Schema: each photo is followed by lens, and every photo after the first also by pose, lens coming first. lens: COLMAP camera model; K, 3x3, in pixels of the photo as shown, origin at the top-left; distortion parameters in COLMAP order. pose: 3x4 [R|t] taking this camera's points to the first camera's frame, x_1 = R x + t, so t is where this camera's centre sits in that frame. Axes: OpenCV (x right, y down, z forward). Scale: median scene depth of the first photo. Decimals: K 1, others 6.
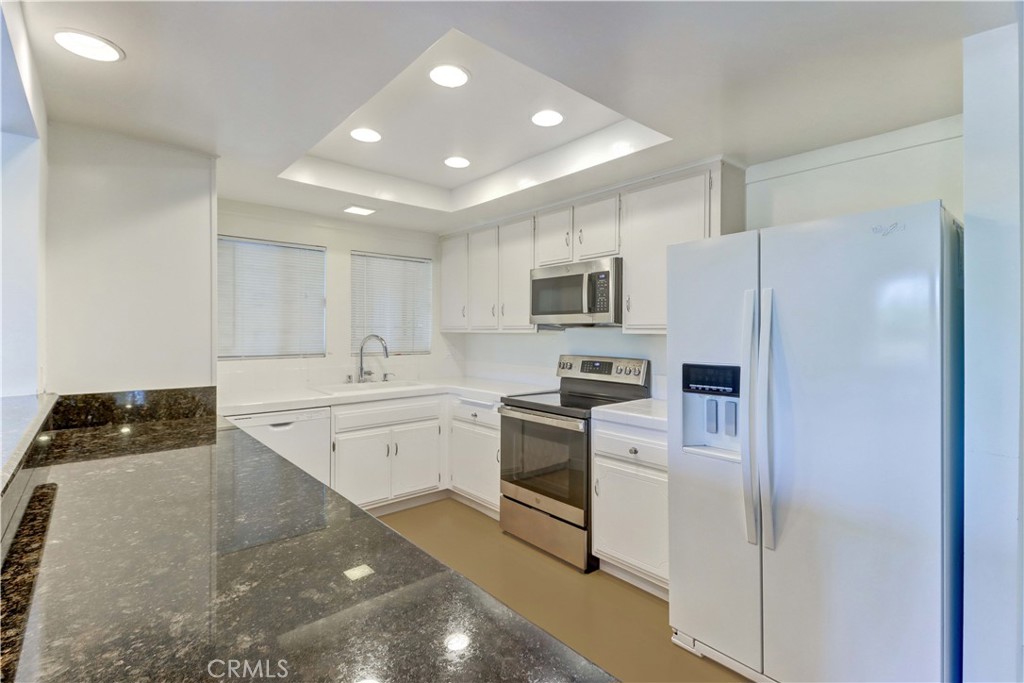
lens RADIAL K [[472.5, 0, 519.3], [0, 472.5, 331.5], [0, 0, 1]] dist [0.008075, -0.005976]
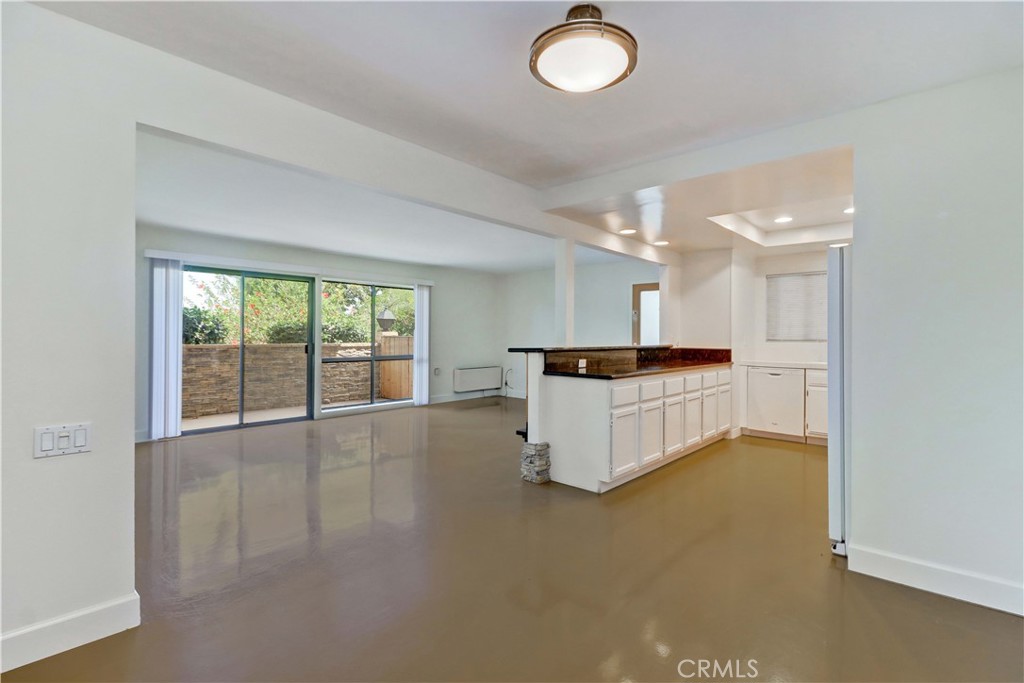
lens RADIAL K [[472.5, 0, 514.6], [0, 472.5, 337.6], [0, 0, 1]] dist [0.008075, -0.005976]
pose [[0.100395, 0.007518, -0.994919, 1.178756], [-0.005014, 0.999963, 0.007050, 0.038200], [0.994935, 0.004281, 0.100429, -0.208504]]
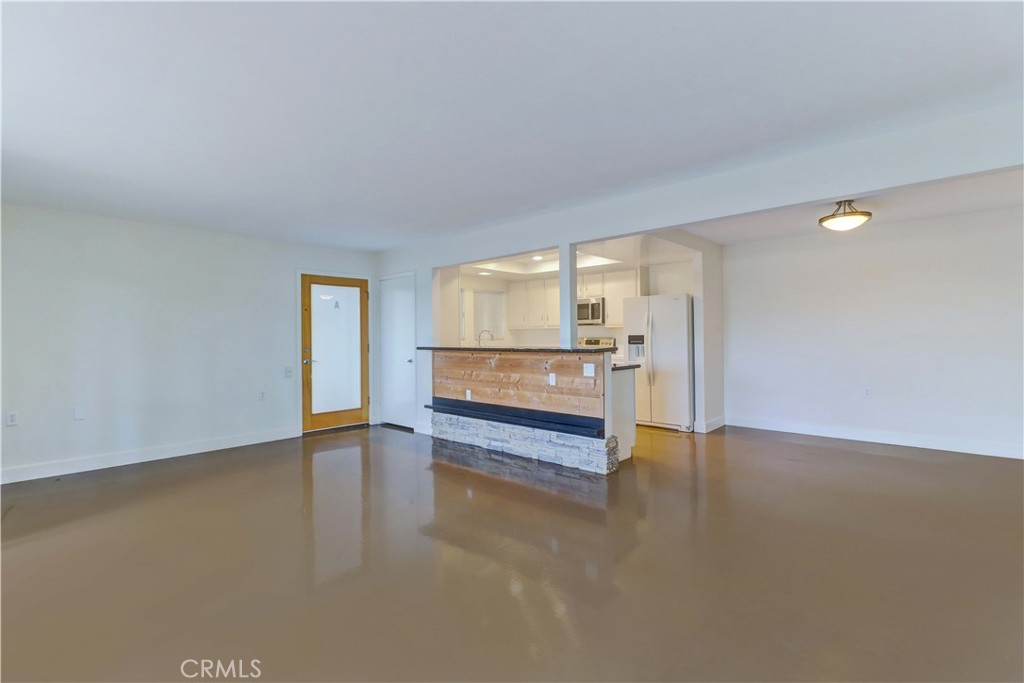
lens RADIAL K [[472.5, 0, 517.6], [0, 472.5, 335.4], [0, 0, 1]] dist [0.008075, -0.005976]
pose [[0.994519, -0.010871, 0.103987, -0.463294], [0.010996, 0.999939, -0.000627, 0.040040], [-0.103974, 0.001767, 0.994578, -1.333056]]
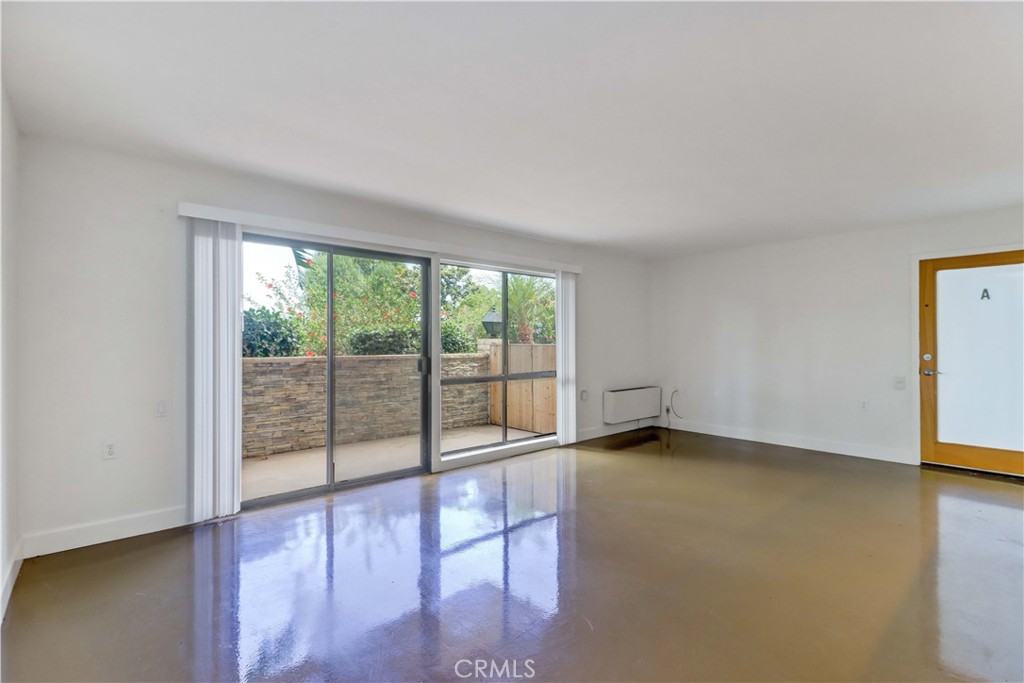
lens RADIAL K [[472.5, 0, 517.2], [0, 472.5, 349.5], [0, 0, 1]] dist [0.008075, -0.005976]
pose [[-0.006258, 0.018753, -0.999805, 0.371665], [0.000582, 0.999824, 0.018750, 0.035463], [0.999980, -0.000464, -0.006268, -0.626997]]
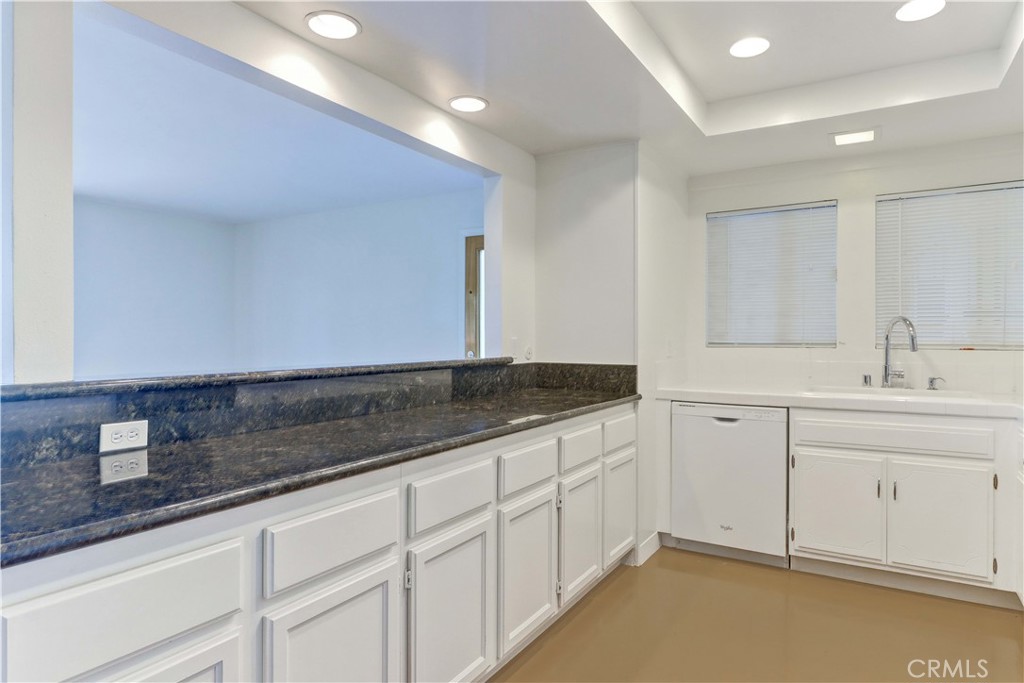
lens RADIAL K [[603.7, 0, 521.9], [0, 603.7, 346.7], [0, 0, 1]] dist [0.001030, -0.000705]
pose [[0.297810, 0.016202, -0.954488, 0.404744], [0.000933, 0.999851, 0.017263, 0.040375], [0.954625, -0.006032, 0.297750, 0.292027]]
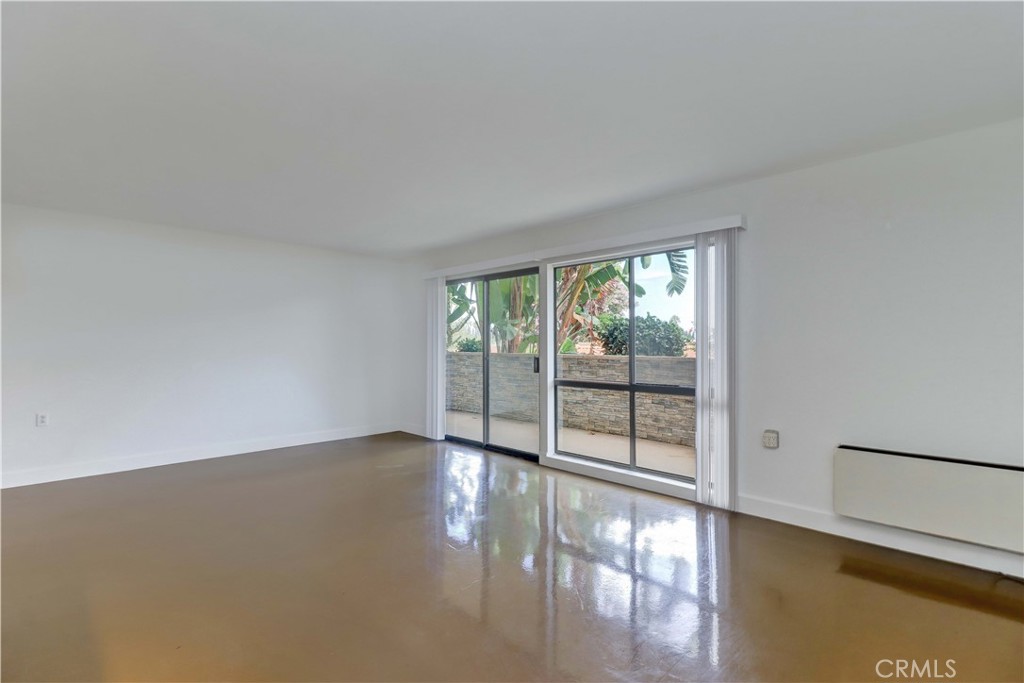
lens RADIAL K [[472.5, 0, 519.6], [0, 472.5, 348.6], [0, 0, 1]] dist [0.008075, -0.005976]
pose [[-0.997895, 0.006503, -0.064516, -0.867710], [0.005557, 0.999874, 0.014839, 0.032130], [0.064604, 0.014449, -0.997806, 0.631391]]
